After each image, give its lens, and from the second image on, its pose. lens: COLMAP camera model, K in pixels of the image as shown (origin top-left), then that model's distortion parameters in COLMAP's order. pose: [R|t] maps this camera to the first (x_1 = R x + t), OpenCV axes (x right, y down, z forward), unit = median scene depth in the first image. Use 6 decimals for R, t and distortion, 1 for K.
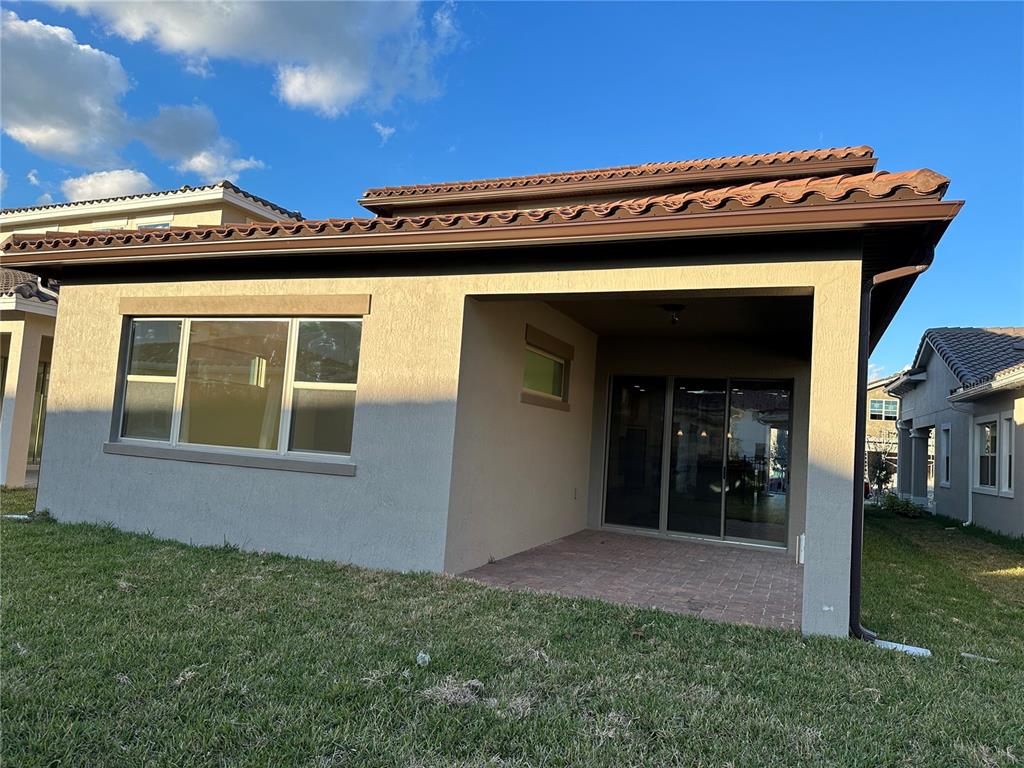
lens RADIAL K [[720.5, 0, 512.4], [0, 720.5, 387.7], [0, 0, 1]] dist [0.069451, -0.079464]
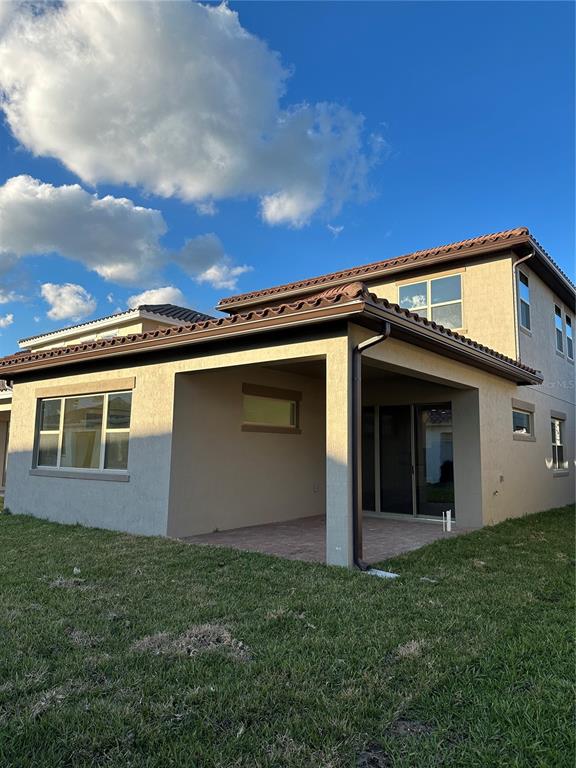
lens RADIAL K [[540.4, 0, 280.2], [0, 540.4, 378.8], [0, 0, 1]] dist [0.069451, -0.079464]
pose [[0.958244, -0.091930, -0.270772, 0.437859], [0.072028, 0.993979, -0.082566, 0.009418], [0.276732, 0.059615, 0.959096, -0.150445]]
